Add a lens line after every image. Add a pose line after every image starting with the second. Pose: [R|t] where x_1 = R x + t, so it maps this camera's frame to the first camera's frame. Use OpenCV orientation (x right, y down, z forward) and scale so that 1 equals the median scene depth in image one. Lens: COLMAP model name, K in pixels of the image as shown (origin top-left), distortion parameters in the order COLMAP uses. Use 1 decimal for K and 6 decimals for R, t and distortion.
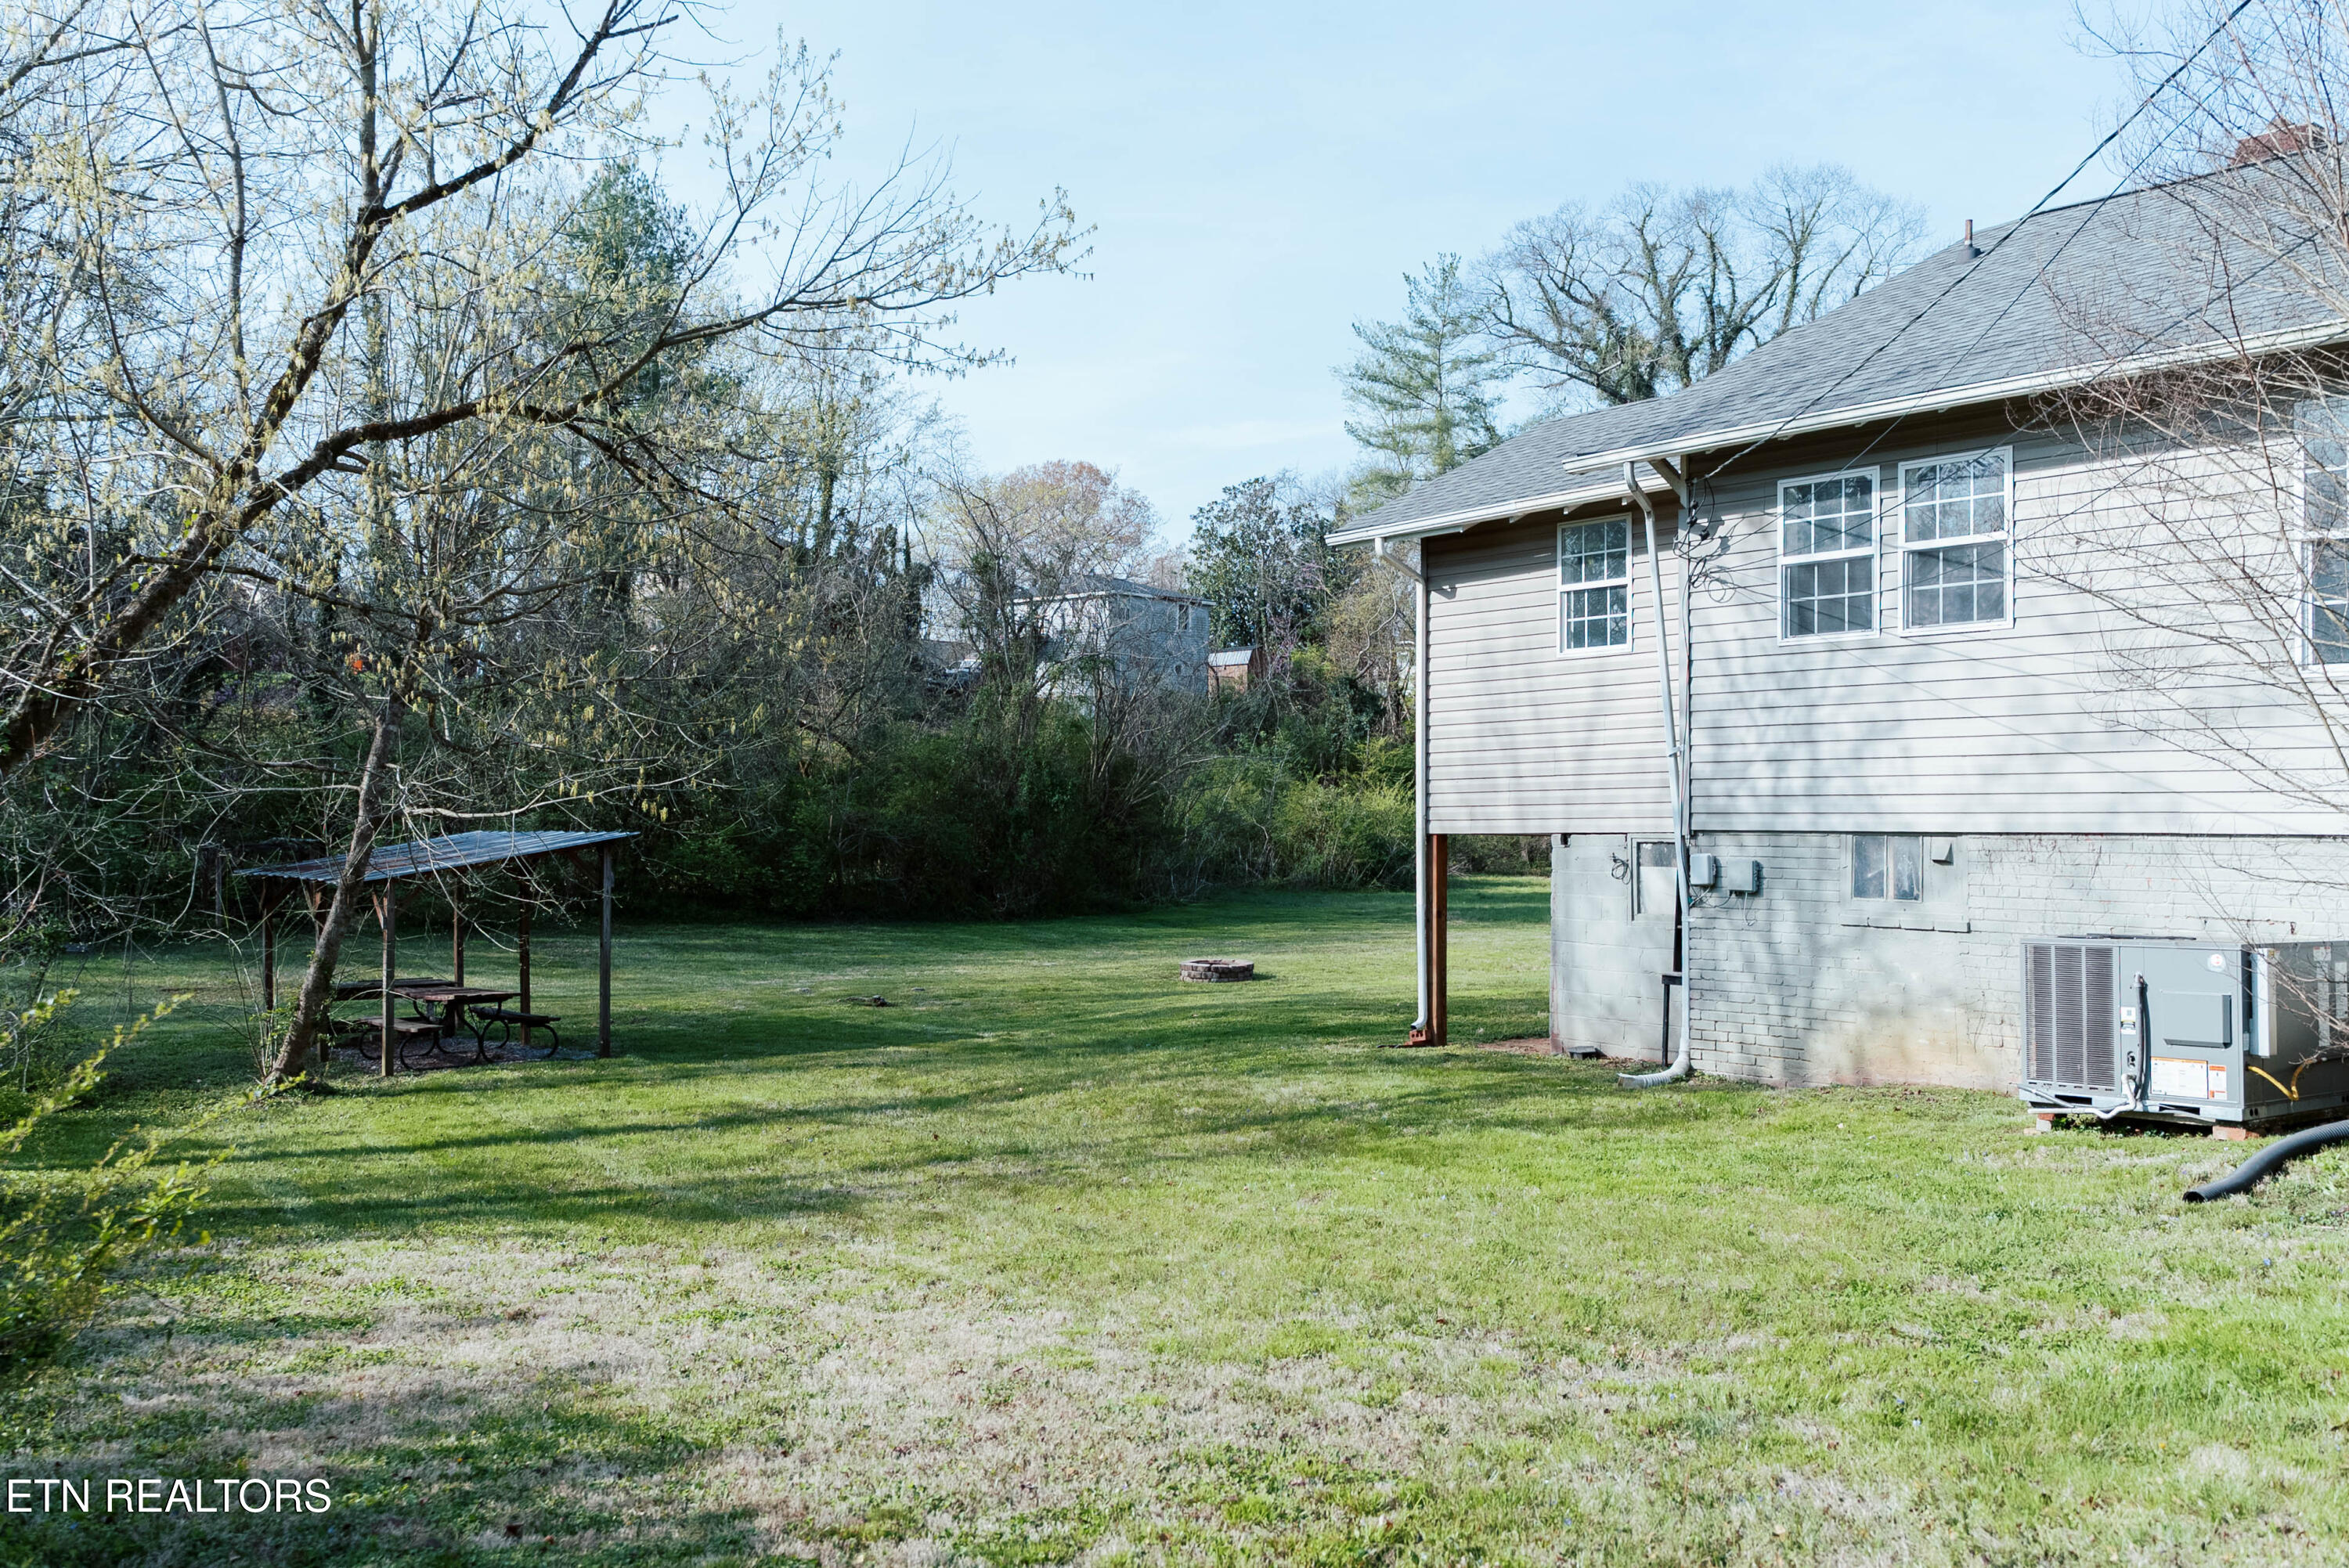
lens RADIAL K [[2015.9, 0, 1174.5], [0, 2015.9, 784.0], [0, 0, 1]] dist [0.005463, 0.005815]
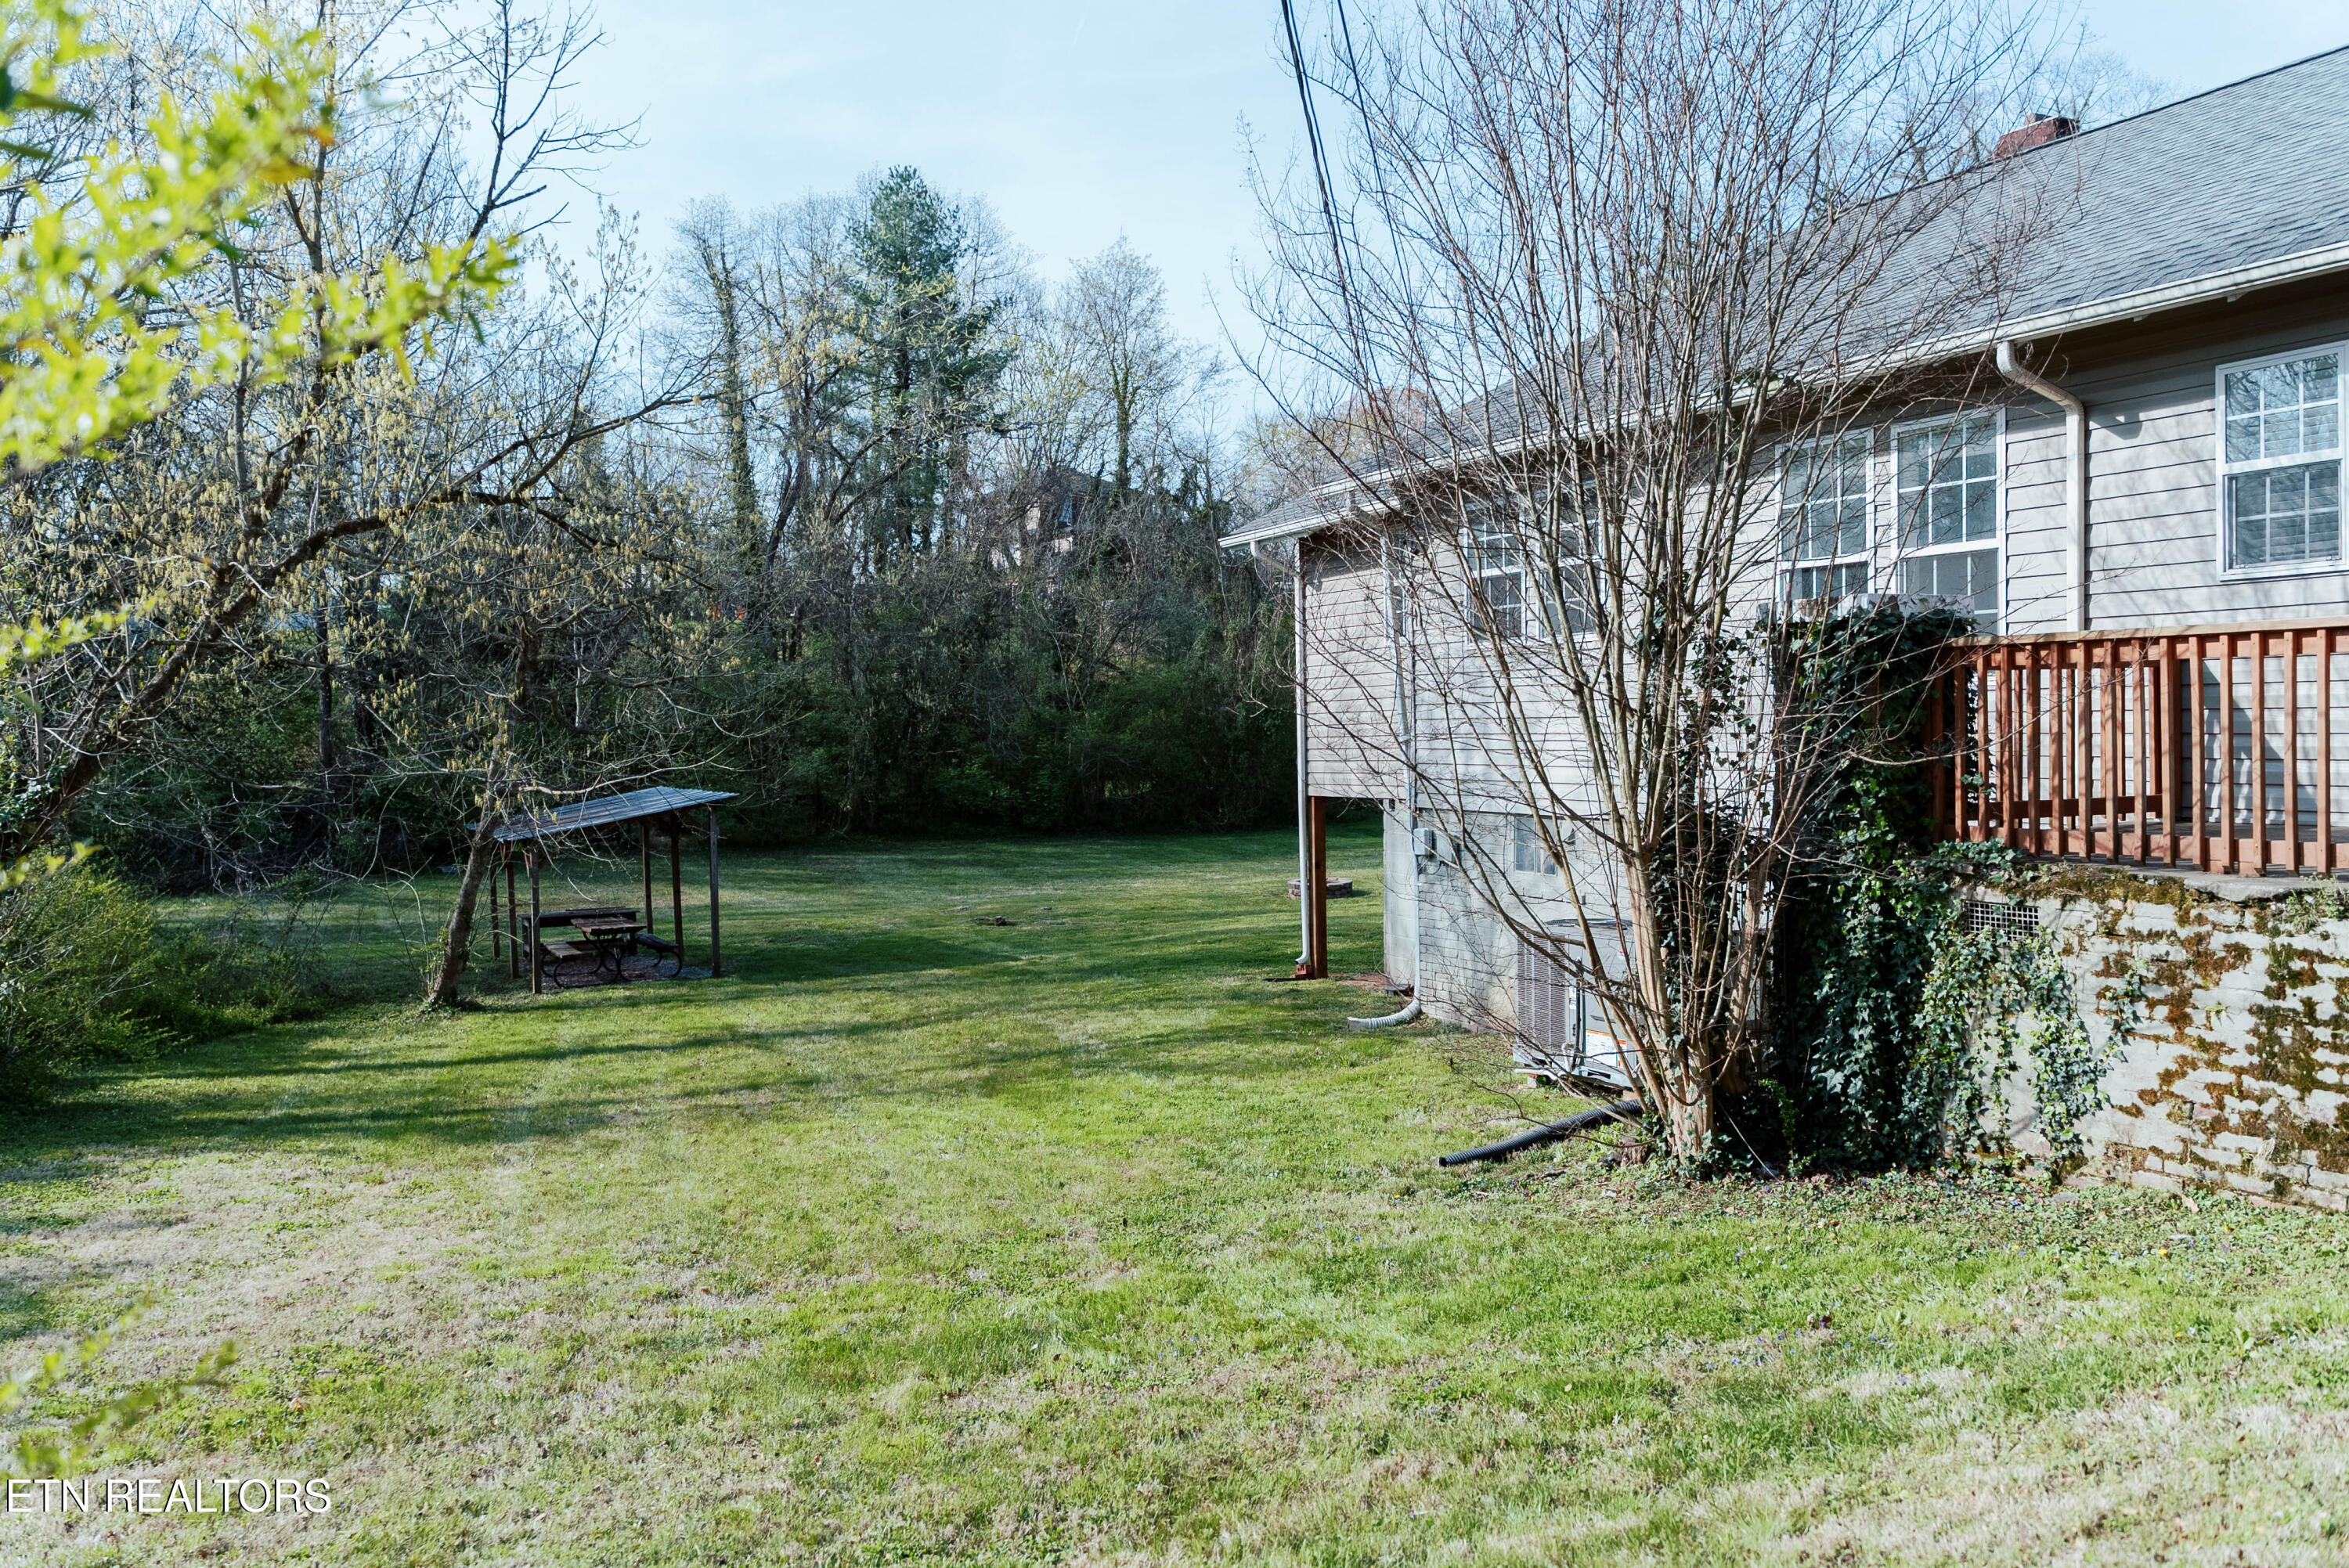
lens RADIAL K [[1862.4, 0, 1174.5], [0, 1862.4, 784.0], [0, 0, 1]] dist [-0.006569, 0.004657]
pose [[0.976991, -0.018056, -0.212515, 0.281215], [0.030227, 0.998075, 0.054160, -0.042579], [0.211128, -0.059338, 0.975656, -0.056427]]
